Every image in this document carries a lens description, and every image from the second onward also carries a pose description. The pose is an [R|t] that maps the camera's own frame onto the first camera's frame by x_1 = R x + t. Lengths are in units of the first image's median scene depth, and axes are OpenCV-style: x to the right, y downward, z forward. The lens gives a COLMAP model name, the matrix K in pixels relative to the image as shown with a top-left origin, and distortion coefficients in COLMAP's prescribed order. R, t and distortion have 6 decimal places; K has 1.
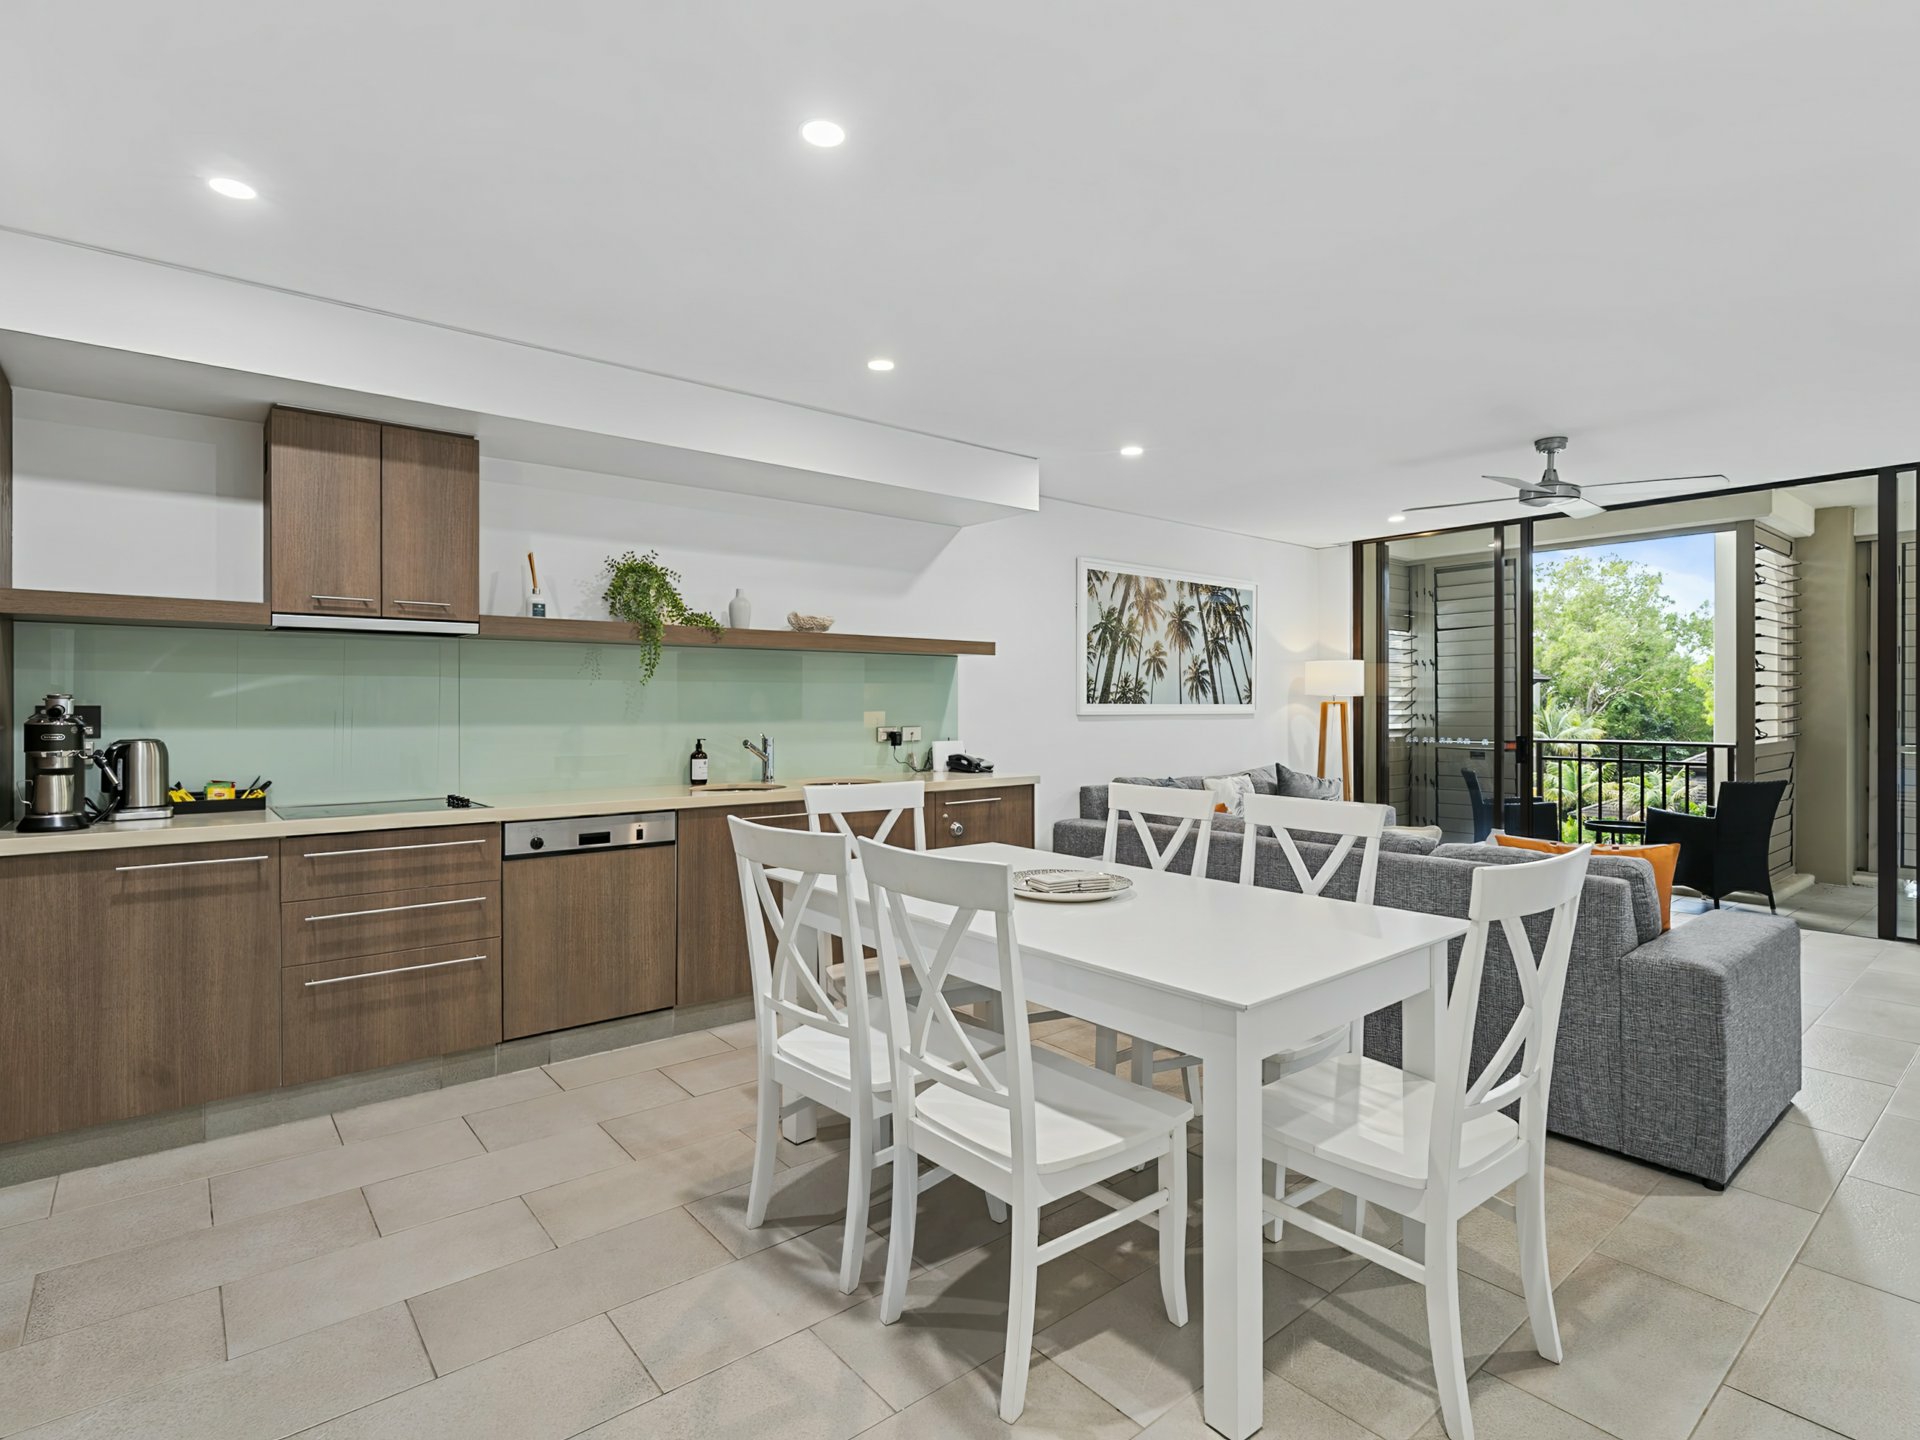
lens RADIAL K [[968.8, 0, 960.3], [0, 968.8, 713.0], [0, 0, 1]] dist [-0.004514, 0.000290]
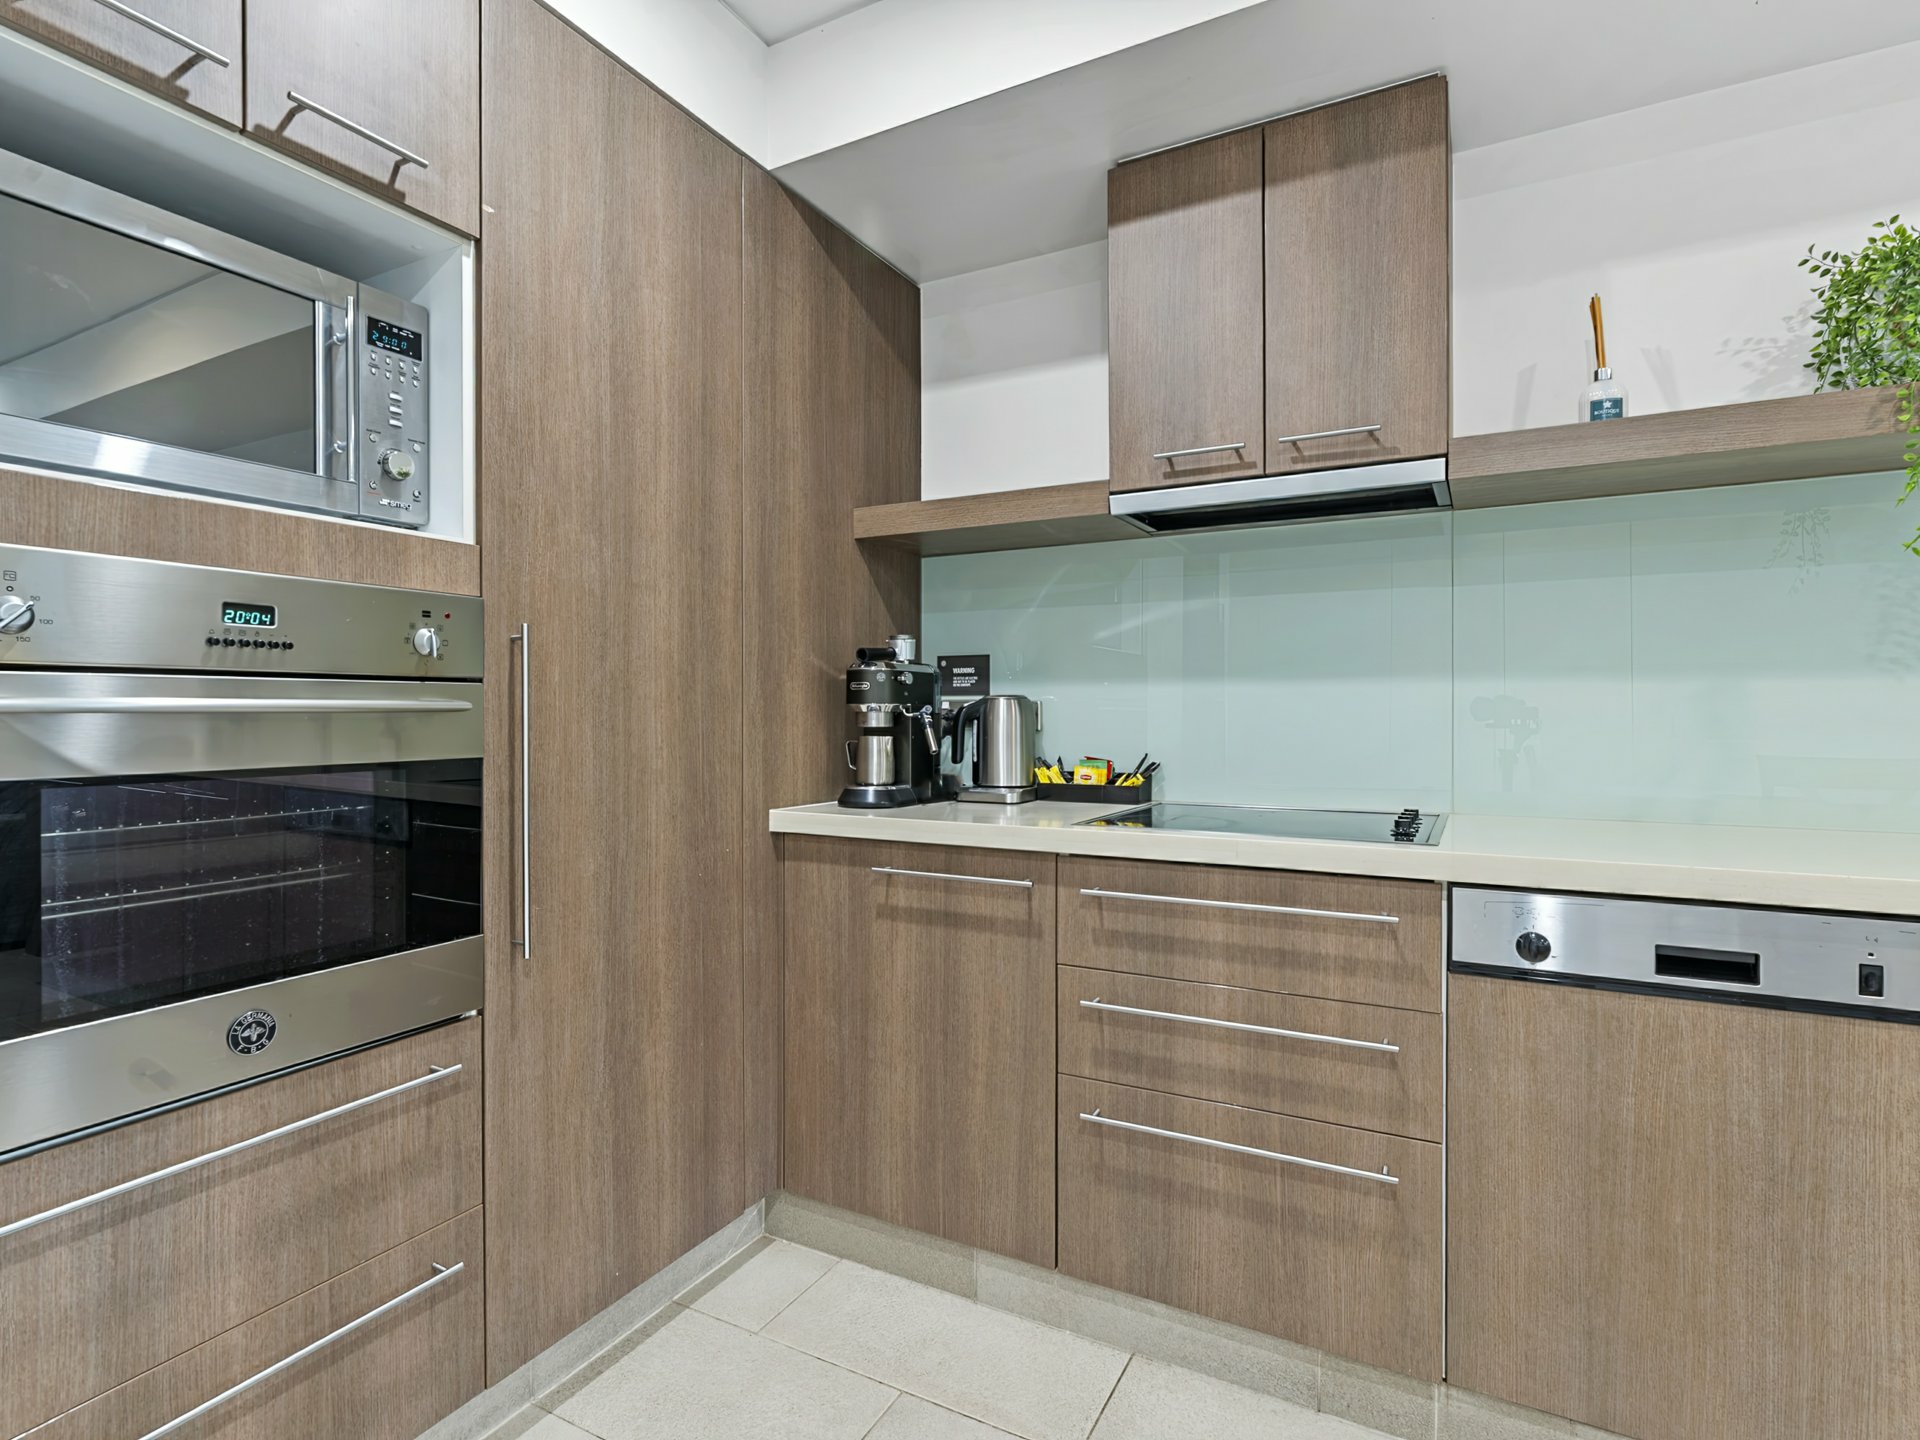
lens RADIAL K [[968.8, 0, 960.3], [0, 968.8, 713.0], [0, 0, 1]] dist [-0.004514, 0.000290]
pose [[0.381406, 0.003715, -0.924400, -0.160828], [-0.004220, 0.999989, 0.002278, 0.037754], [0.924398, 0.003032, 0.381417, 0.656529]]
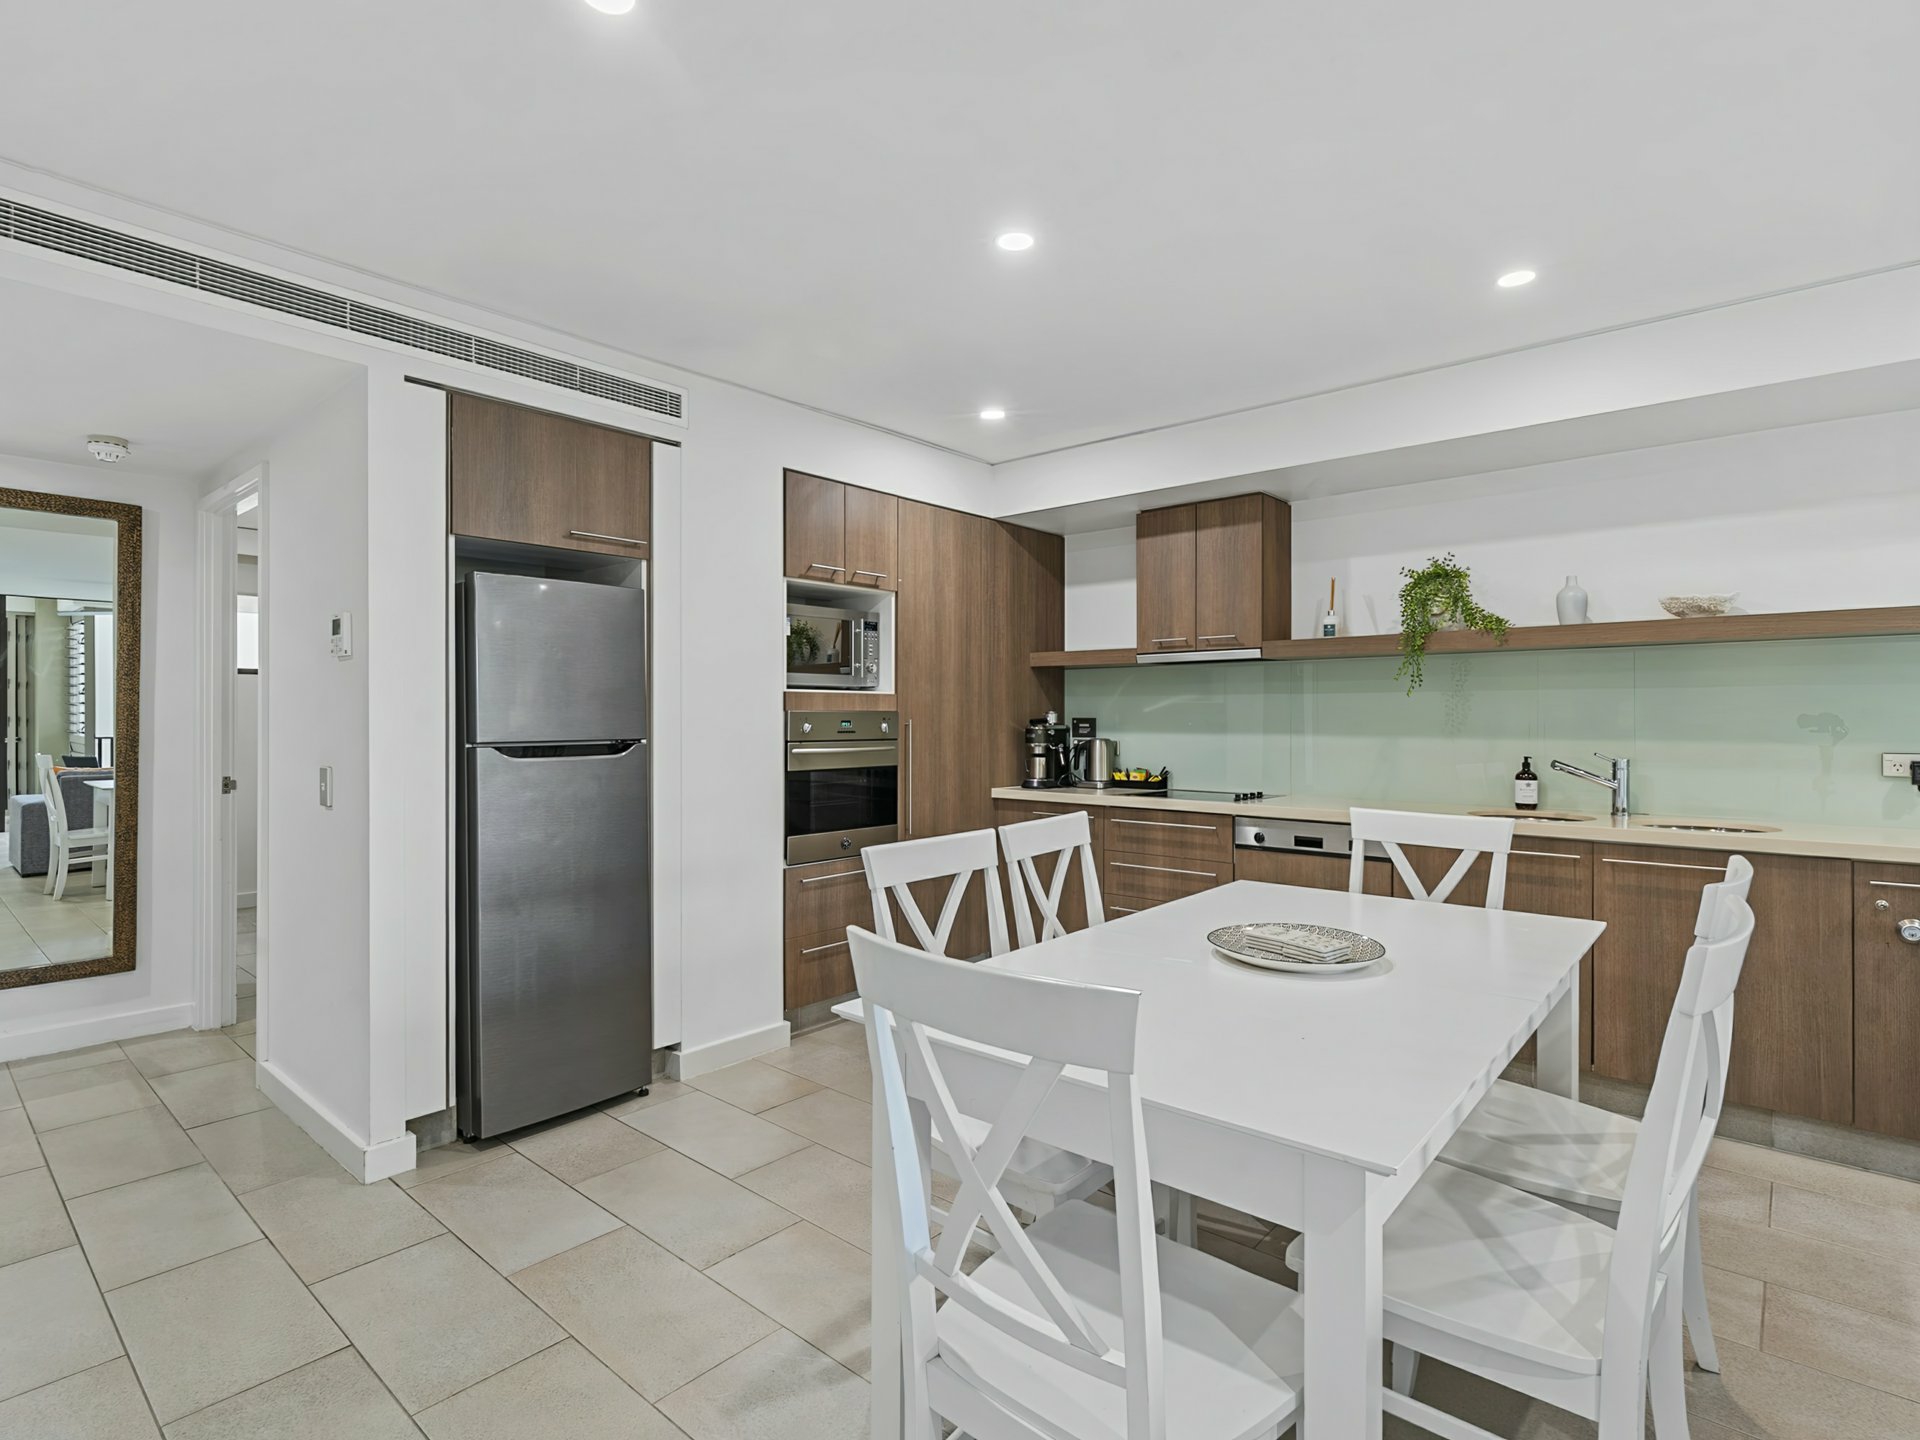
lens RADIAL K [[968.8, 0, 960.3], [0, 968.8, 713.0], [0, 0, 1]] dist [-0.004514, 0.000290]
pose [[0.164797, -0.003234, -0.986322, 0.679613], [-0.006676, 0.999968, -0.004395, -0.006705], [0.986305, 0.007309, 0.164770, 0.486106]]
